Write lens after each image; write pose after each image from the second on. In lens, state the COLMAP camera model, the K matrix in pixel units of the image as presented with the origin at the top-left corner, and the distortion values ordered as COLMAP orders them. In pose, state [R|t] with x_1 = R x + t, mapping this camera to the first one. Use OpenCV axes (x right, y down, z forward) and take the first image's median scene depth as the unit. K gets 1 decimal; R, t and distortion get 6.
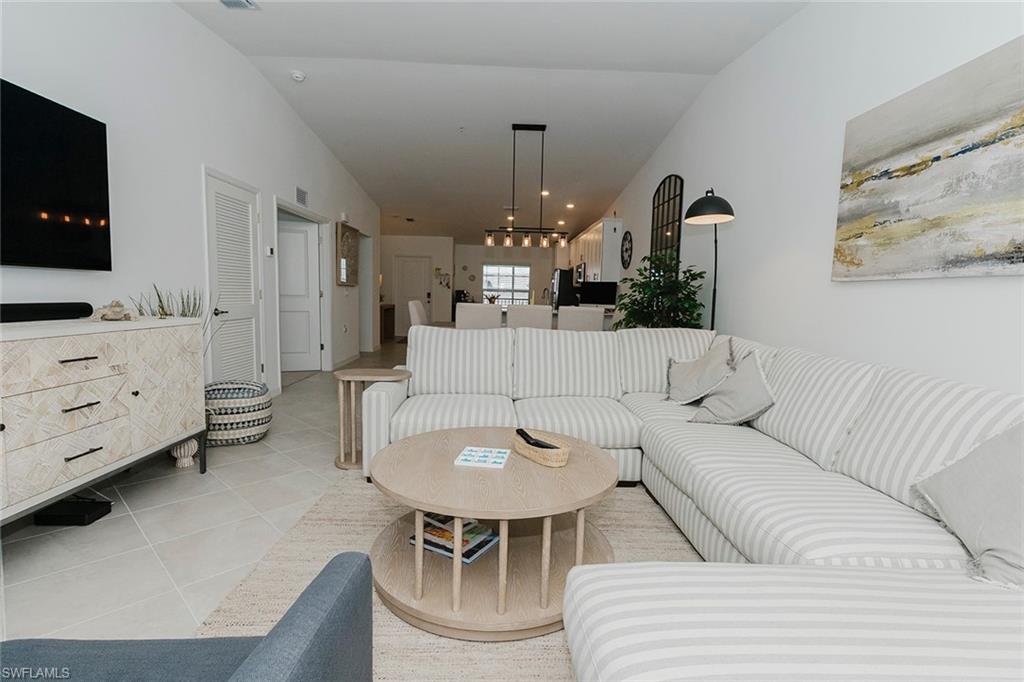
lens RADIAL K [[527.0, 0, 504.9], [0, 527.0, 346.7], [0, 0, 1]] dist [0.005949, 0.001681]
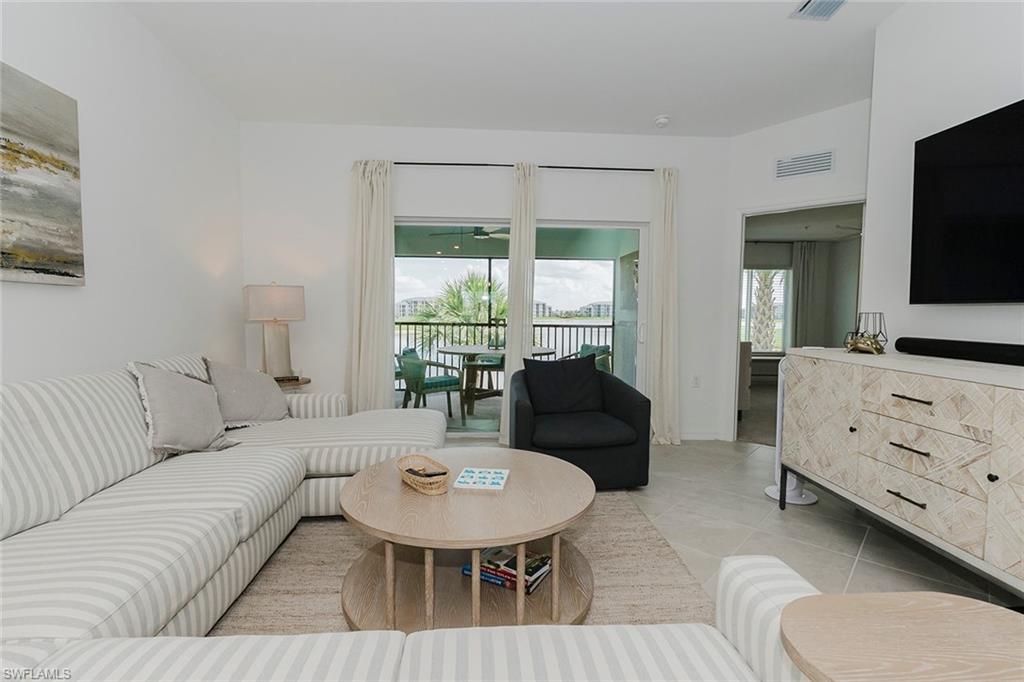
lens RADIAL K [[527.0, 0, 517.1], [0, 527.0, 344.3], [0, 0, 1]] dist [0.005949, 0.001681]
pose [[-0.998542, -0.035160, -0.040966, -0.053501], [-0.041284, 0.986288, 0.159787, -0.194974], [0.034786, 0.161245, -0.986301, 1.896332]]
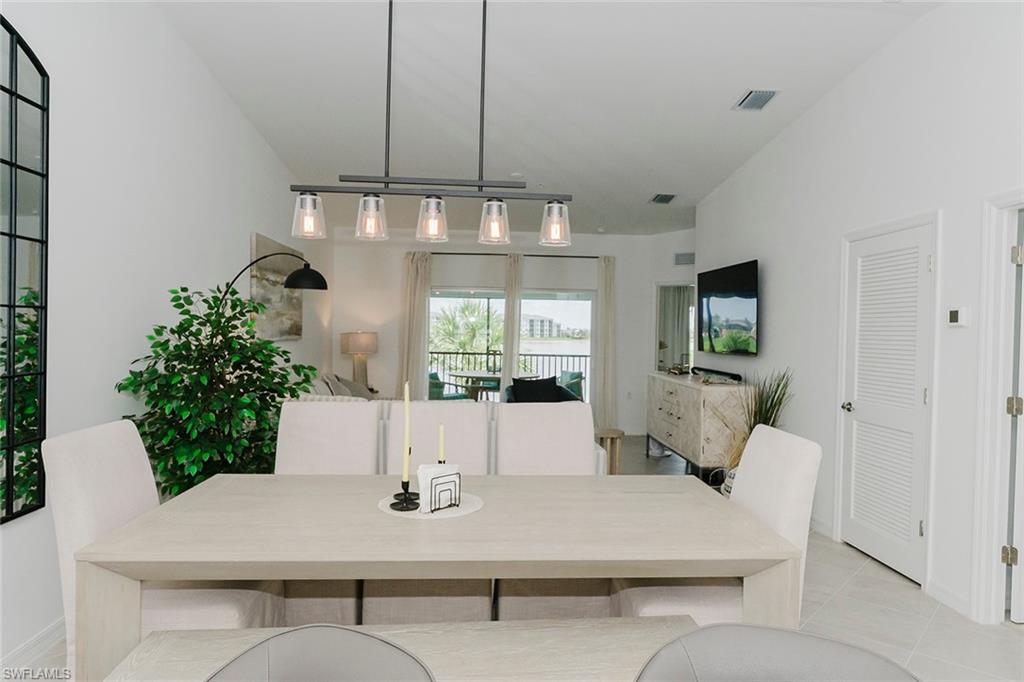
lens RADIAL K [[707.6, 0, 516.3], [0, 707.6, 341.4], [0, 0, 1]] dist [0.001648, 0.000014]
pose [[-0.998087, -0.046001, -0.041305, -0.002598], [-0.050486, 0.992074, 0.115063, -0.507340], [0.035685, 0.116928, -0.992499, 3.964427]]
